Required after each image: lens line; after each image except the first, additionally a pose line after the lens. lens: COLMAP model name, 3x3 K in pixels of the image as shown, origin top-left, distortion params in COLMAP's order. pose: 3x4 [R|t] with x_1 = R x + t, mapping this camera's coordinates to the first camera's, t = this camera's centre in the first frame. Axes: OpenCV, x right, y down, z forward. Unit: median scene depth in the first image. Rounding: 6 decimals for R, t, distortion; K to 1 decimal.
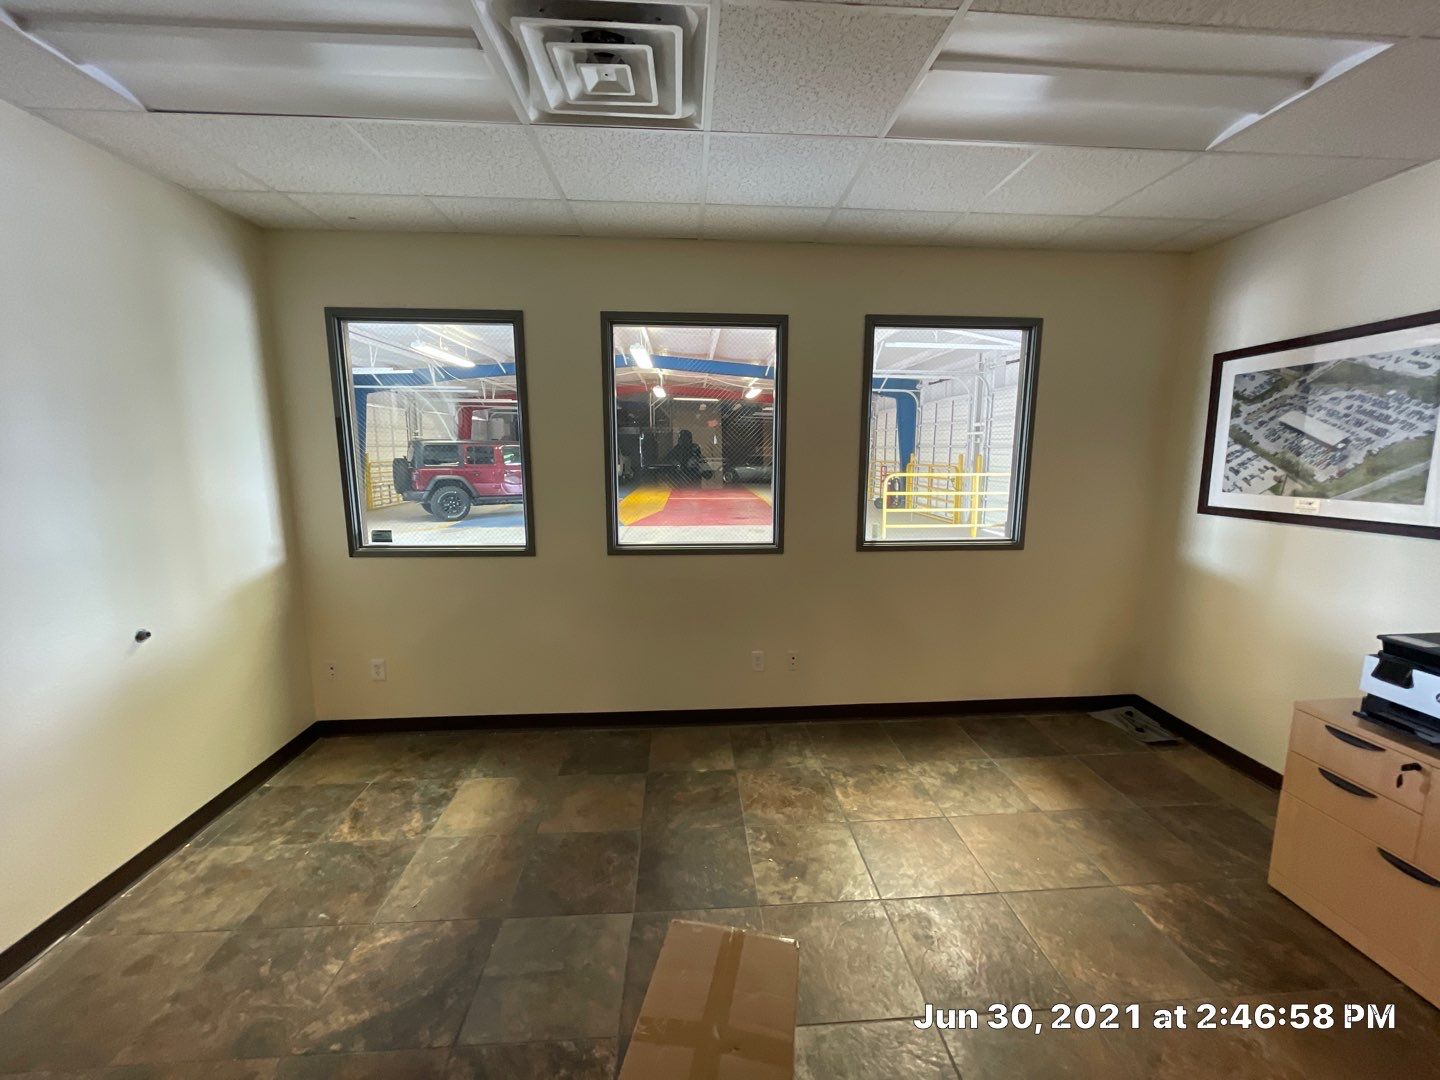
lens RADIAL K [[580.8, 0, 721.0], [0, 580.8, 540.6], [0, 0, 1]] dist [-0.003335, 0.000035]
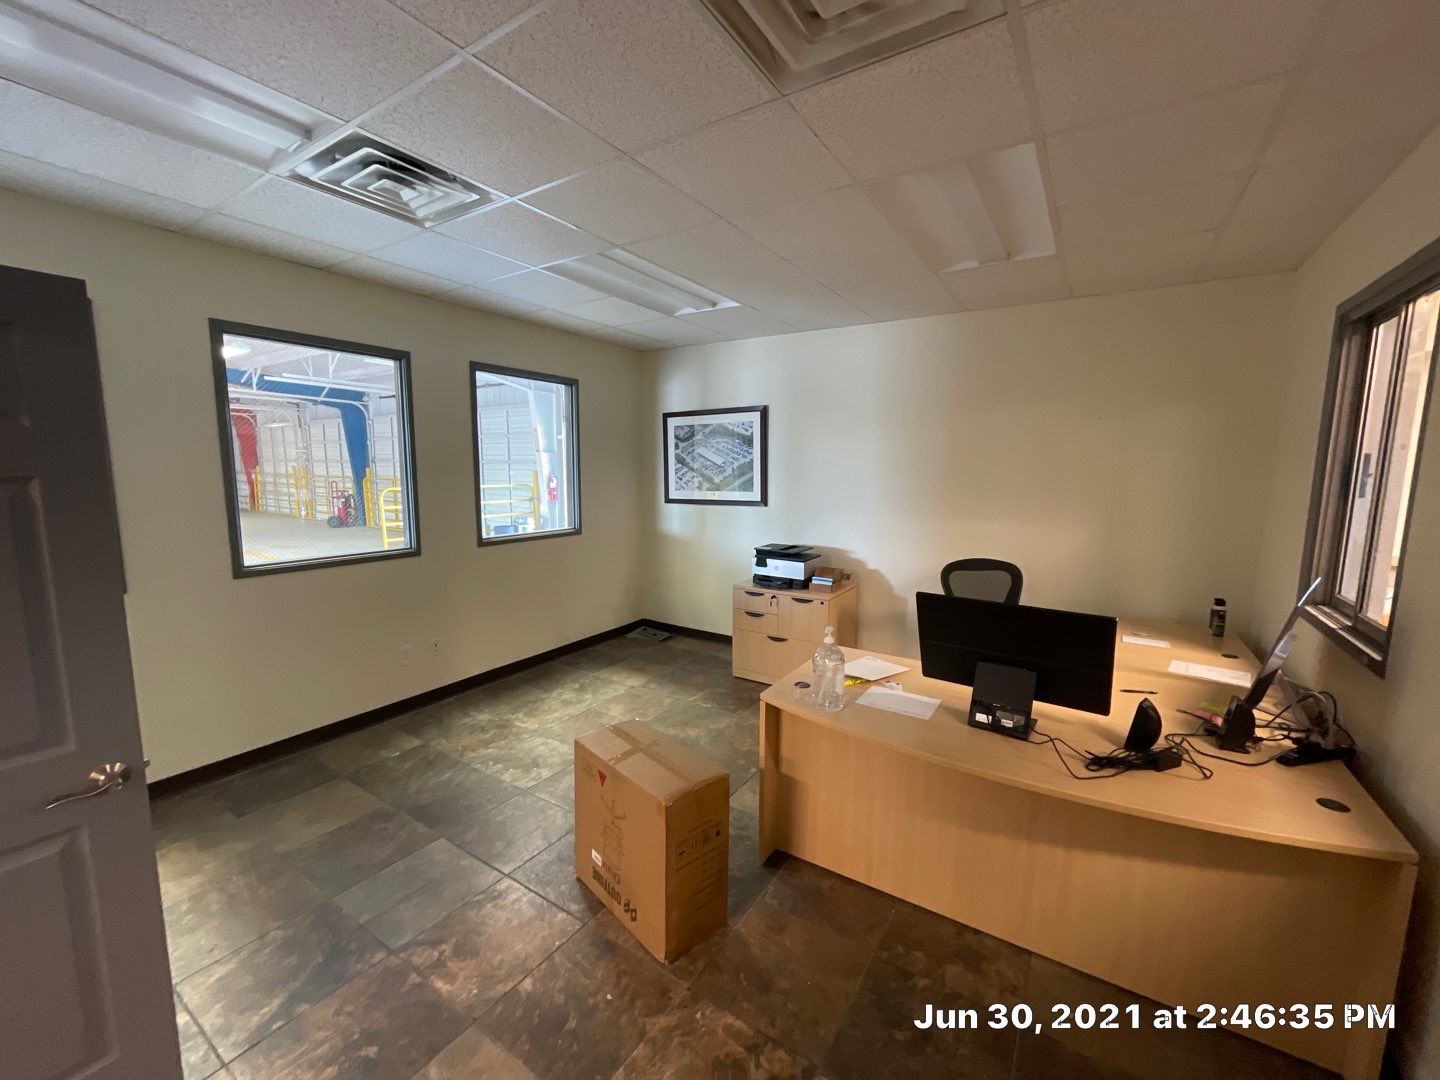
lens RADIAL K [[580.8, 0, 721.0], [0, 580.8, 540.6], [0, 0, 1]] dist [-0.003335, 0.000035]
pose [[0.599525, -0.098781, 0.794237, -0.533229], [0.117799, 0.992438, 0.034512, 0.027291], [-0.791640, 0.072870, 0.606627, -0.206285]]
